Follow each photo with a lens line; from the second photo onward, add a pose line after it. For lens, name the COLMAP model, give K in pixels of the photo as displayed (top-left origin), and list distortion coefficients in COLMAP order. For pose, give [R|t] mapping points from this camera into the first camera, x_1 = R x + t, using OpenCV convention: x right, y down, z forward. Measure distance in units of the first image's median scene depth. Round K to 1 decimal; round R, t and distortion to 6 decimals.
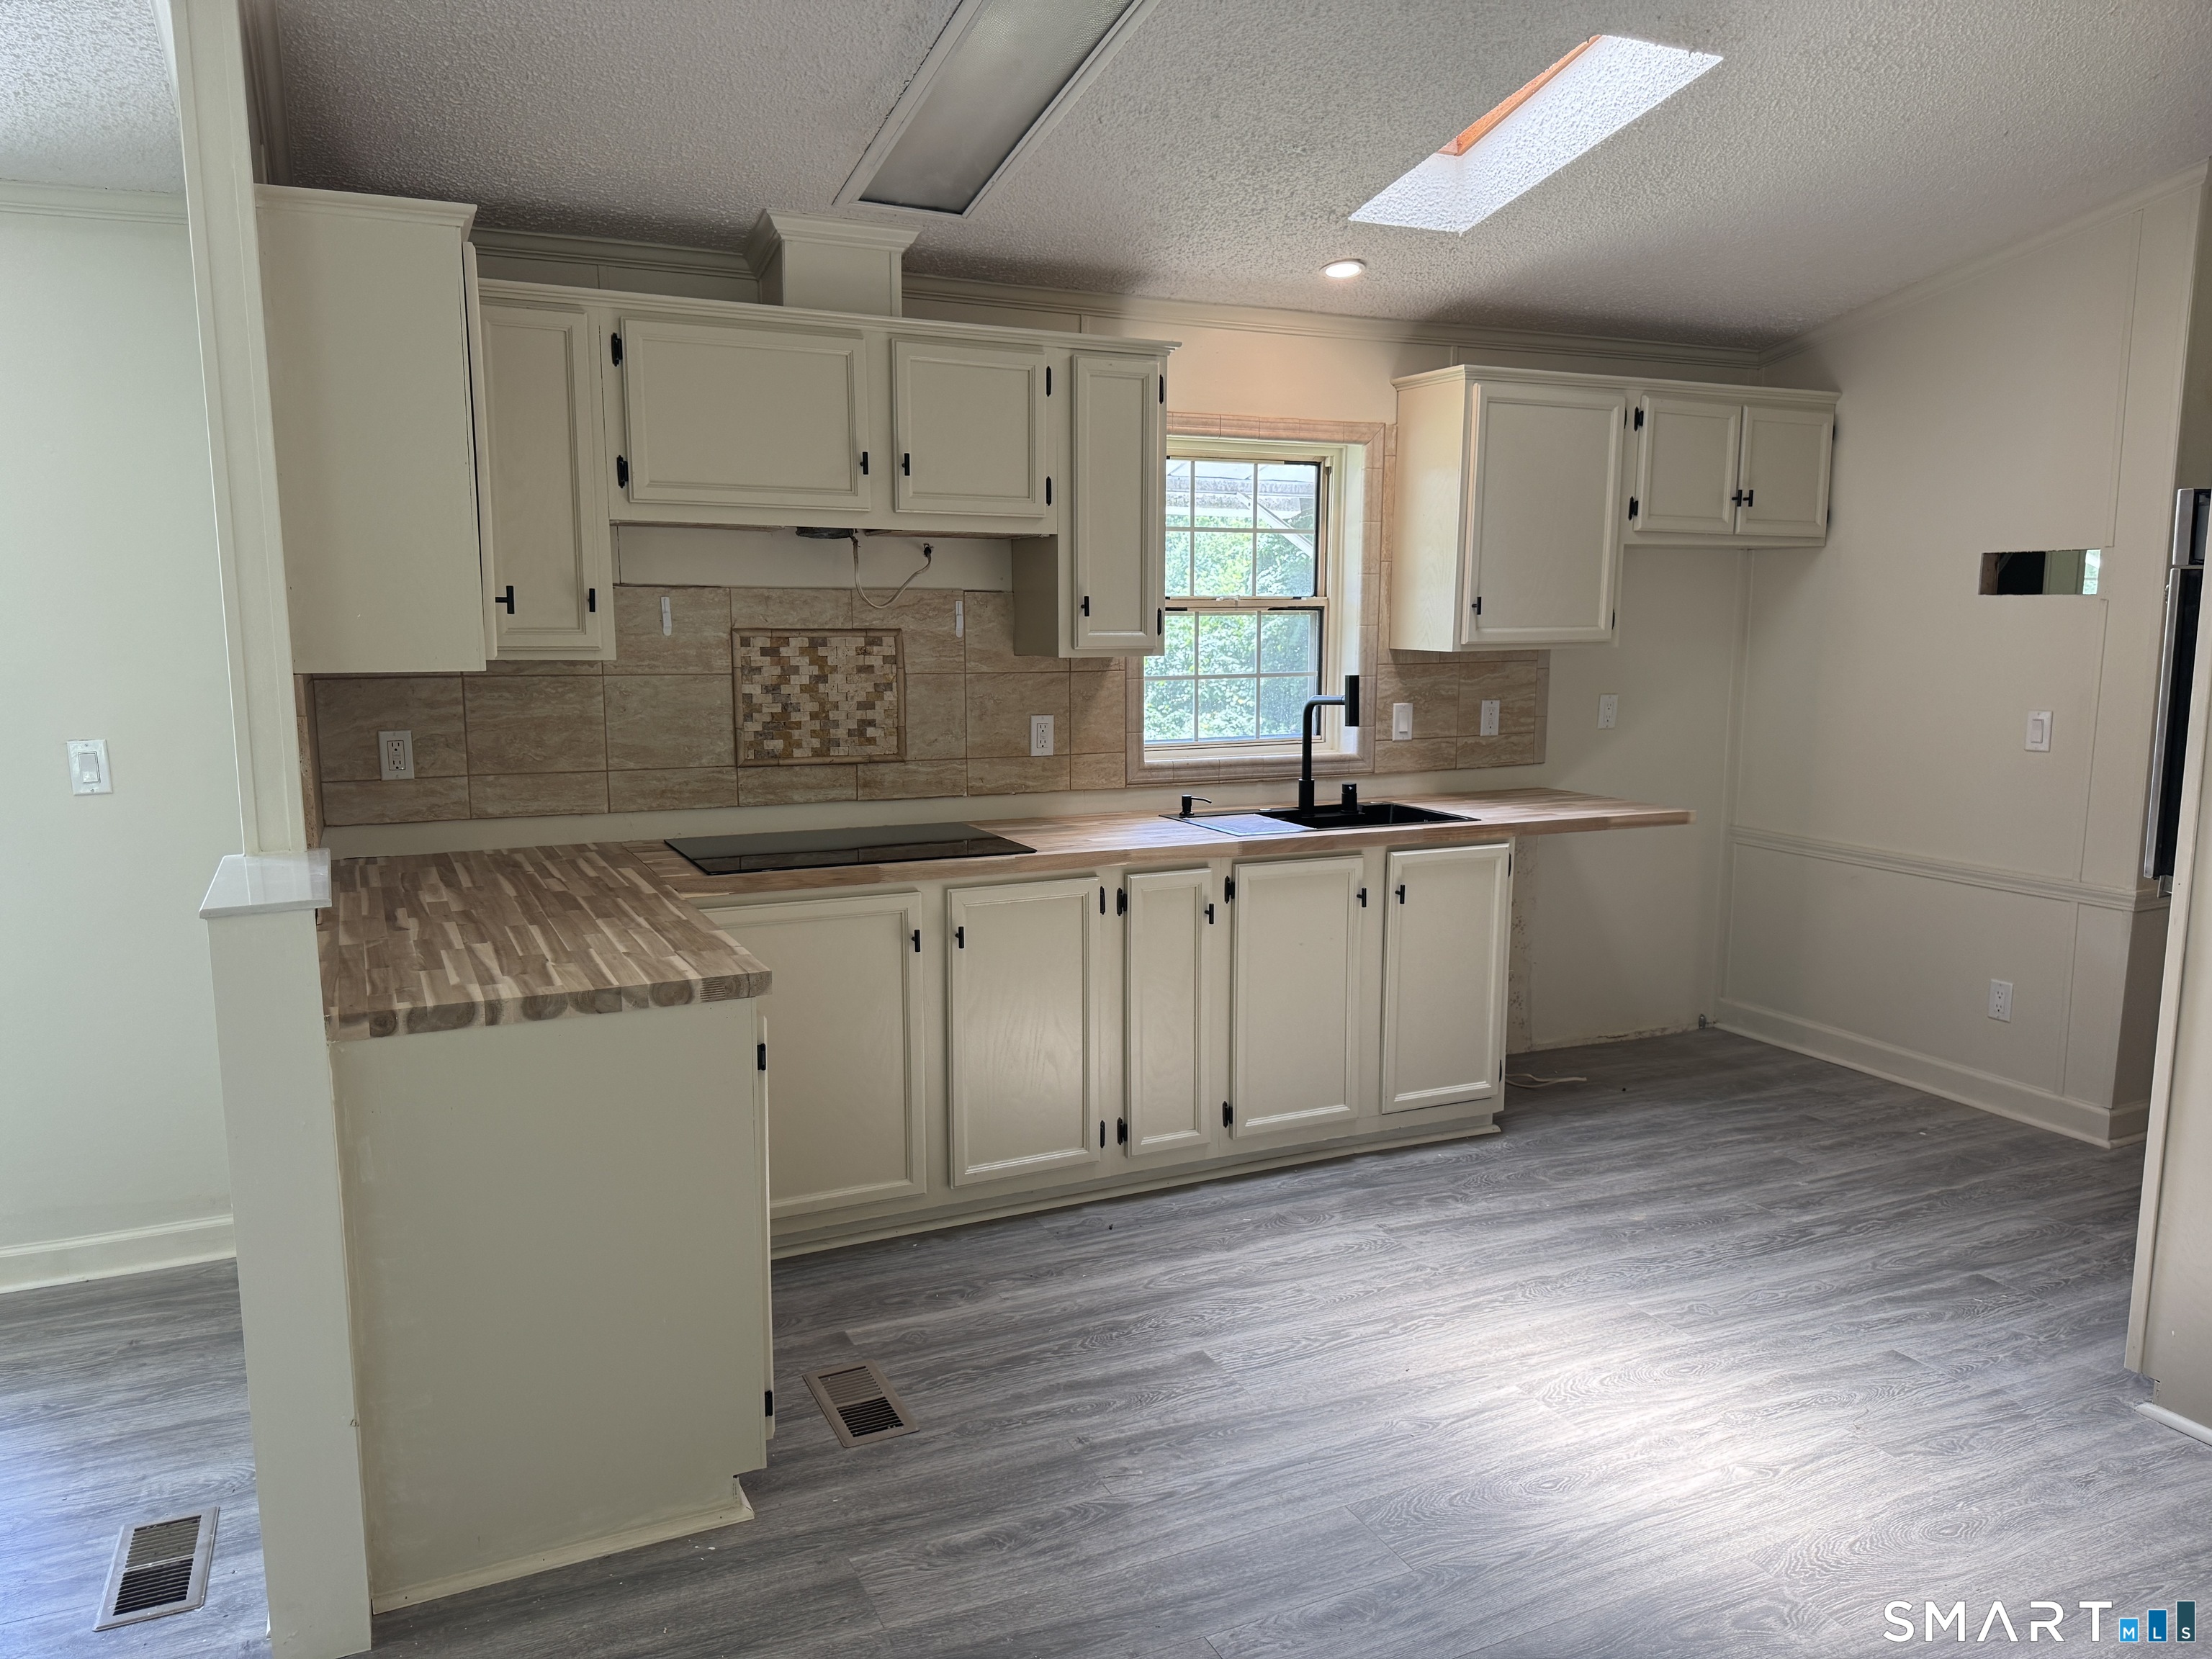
lens RADIAL K [[1561.0, 0, 1109.3], [0, 1561.0, 829.9], [0, 0, 1]] dist [0.073339, -0.093277]
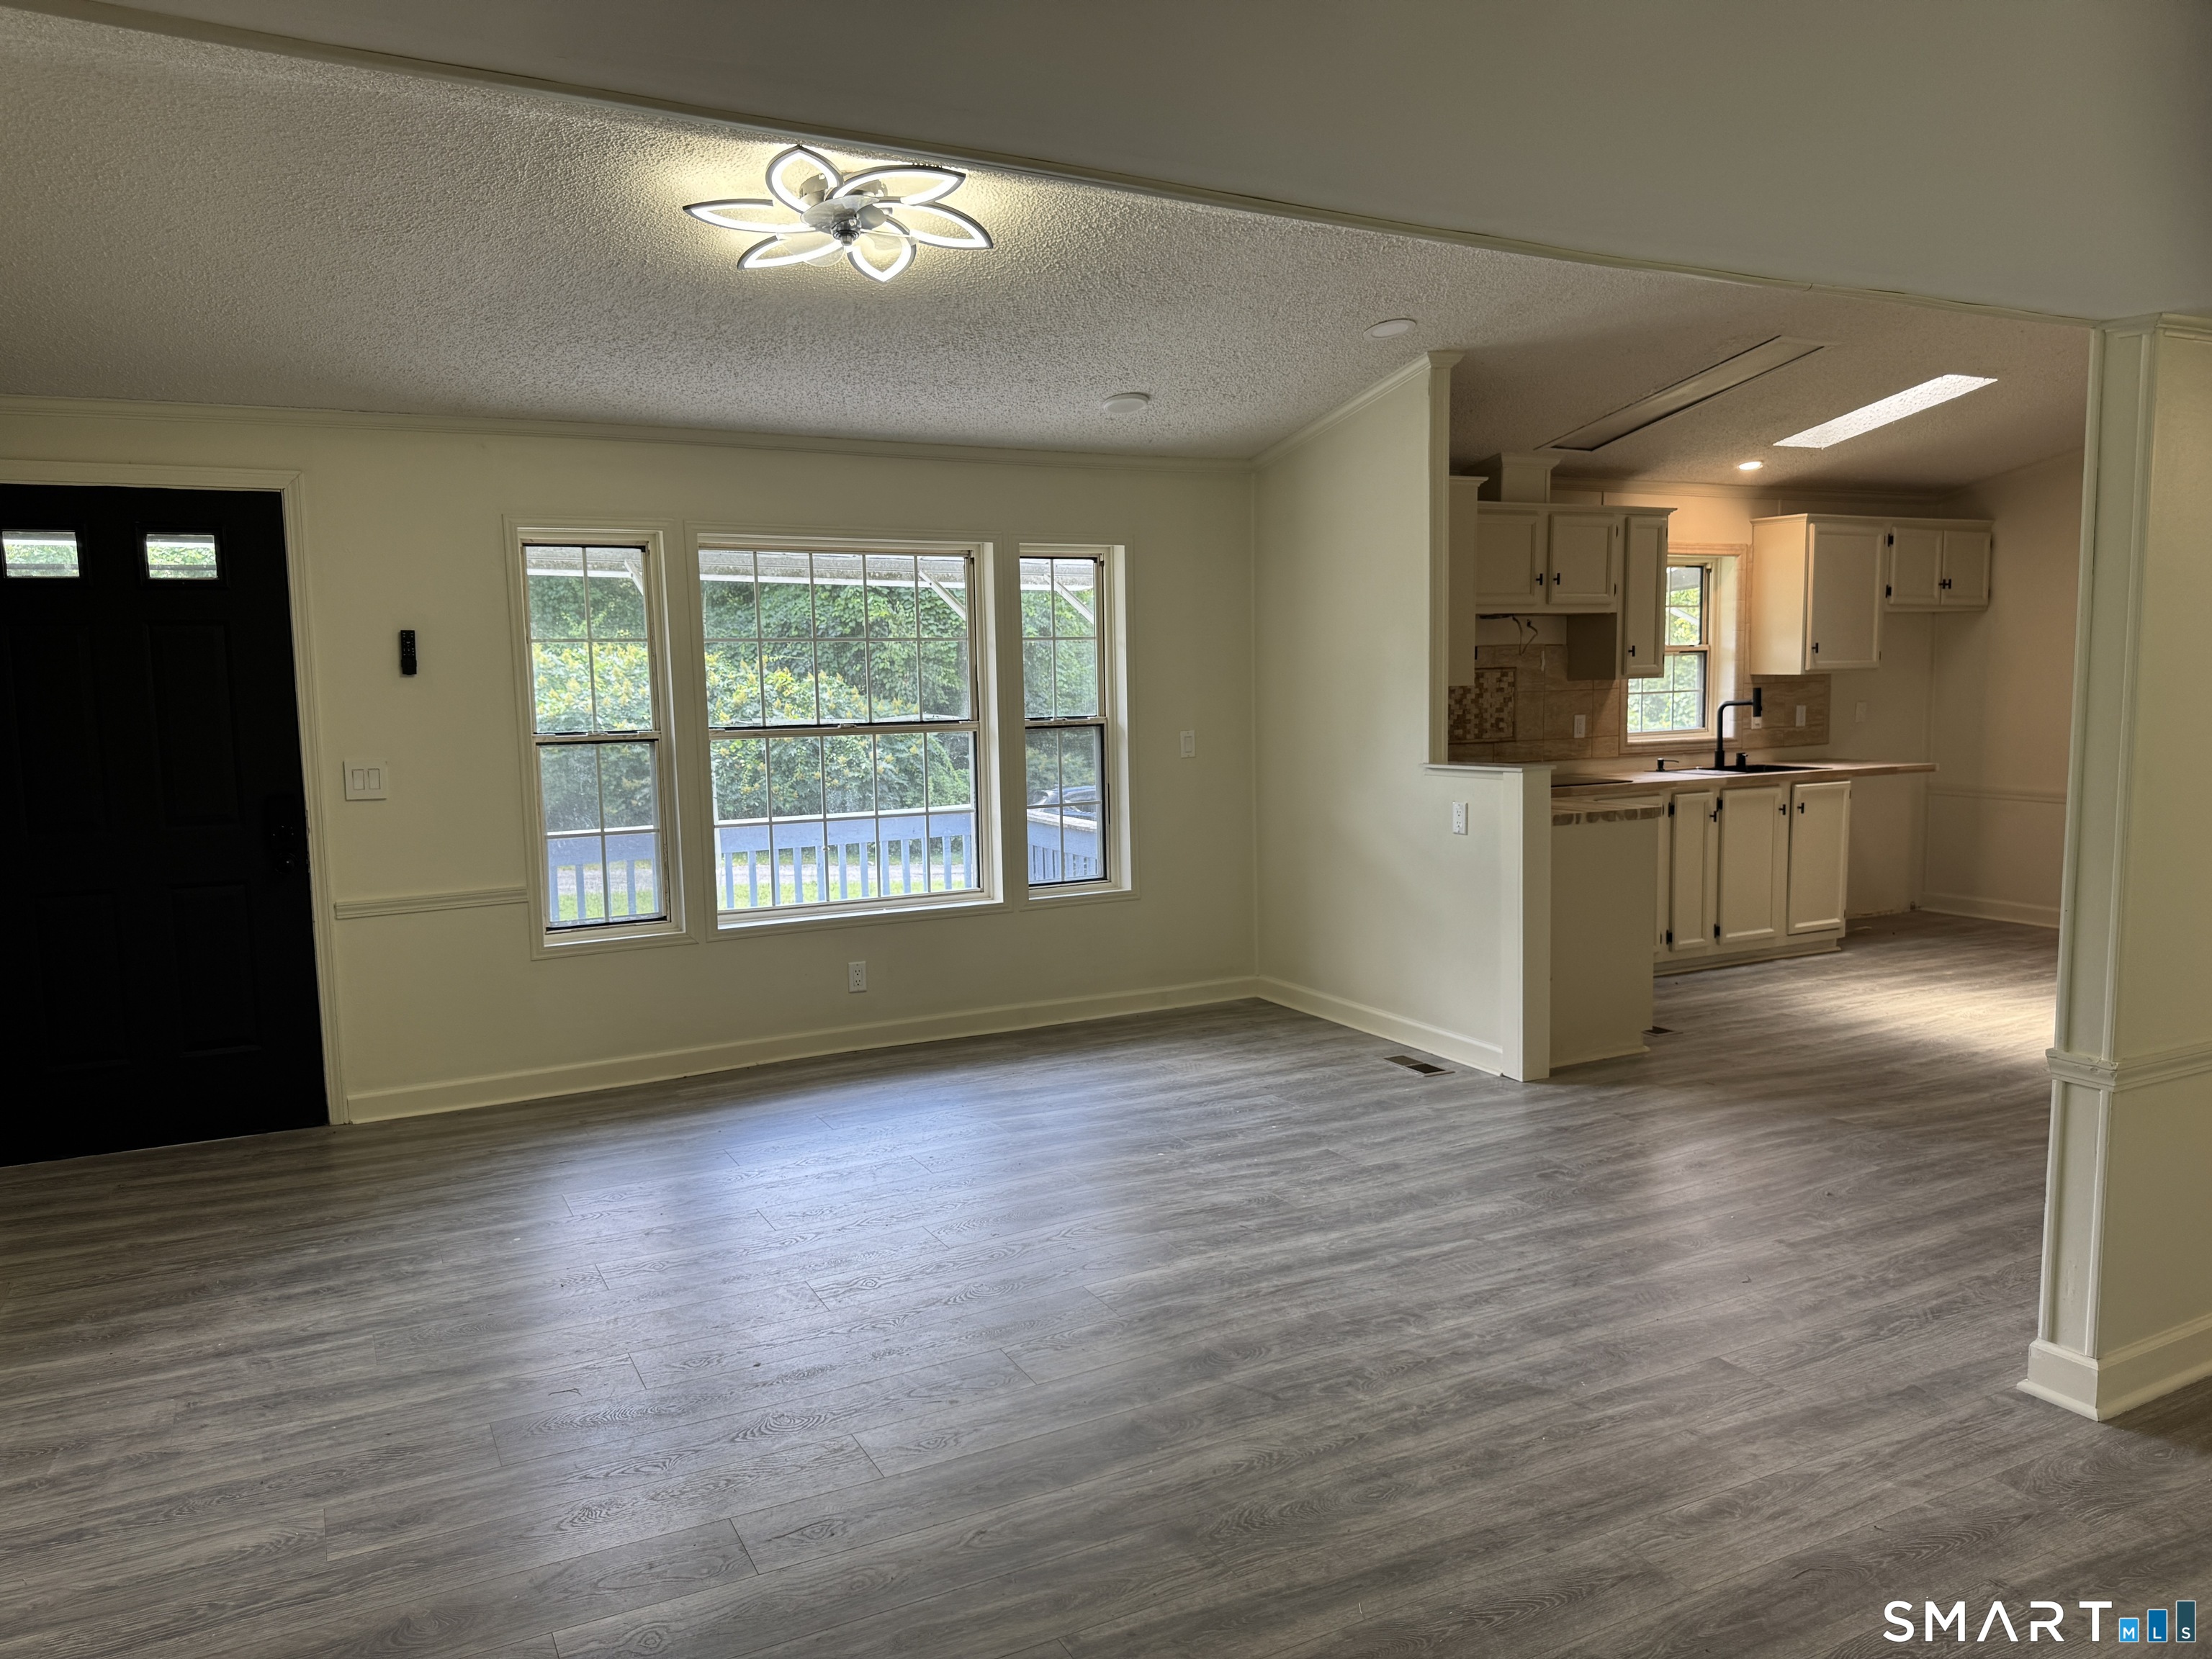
lens RADIAL K [[1561.0, 0, 1114.7], [0, 1561.0, 830.2], [0, 0, 1]] dist [0.073339, -0.093277]
pose [[0.998884, -0.024248, 0.040535, -0.726970], [0.025868, 0.998868, -0.039915, 0.128040], [-0.039521, 0.040919, 0.998381, -0.838442]]
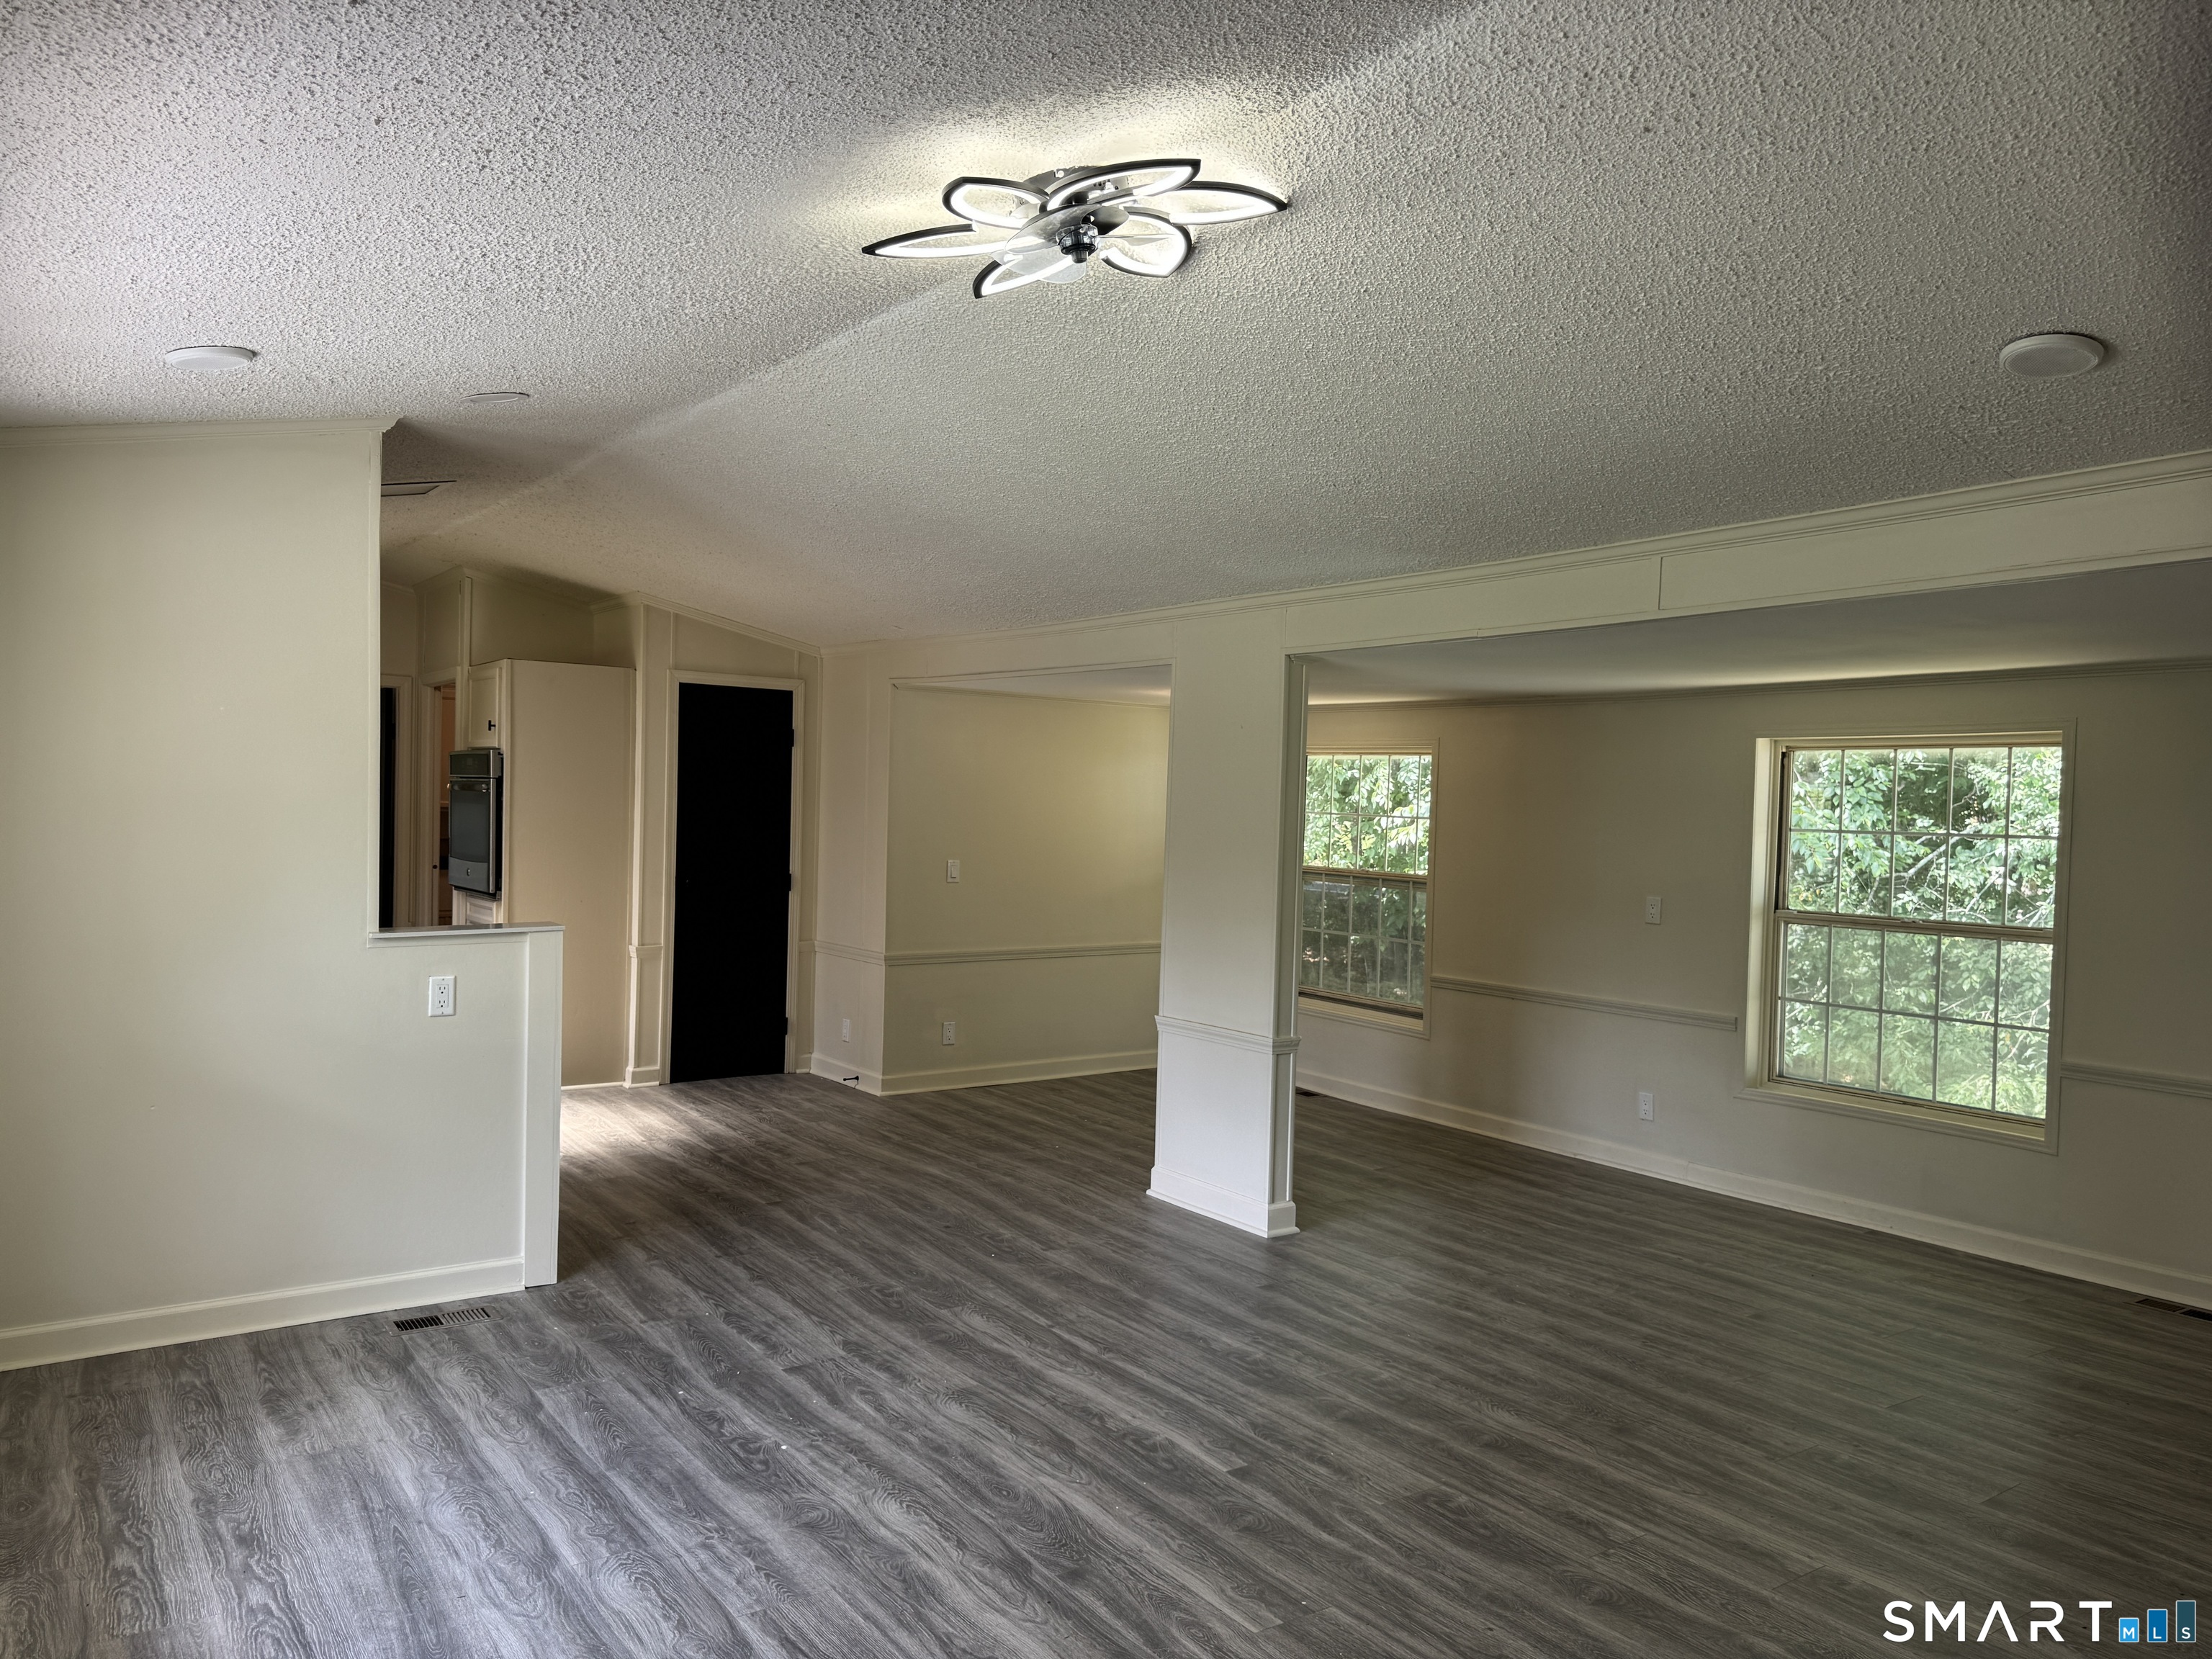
lens RADIAL K [[1561.0, 0, 1119.5], [0, 1561.0, 839.2], [0, 0, 1]] dist [0.073339, -0.093277]
pose [[-0.181985, -0.033100, 0.982744, -1.599834], [0.115620, 0.991780, 0.054815, -0.056187], [-0.976480, 0.123601, -0.176662, 0.318991]]
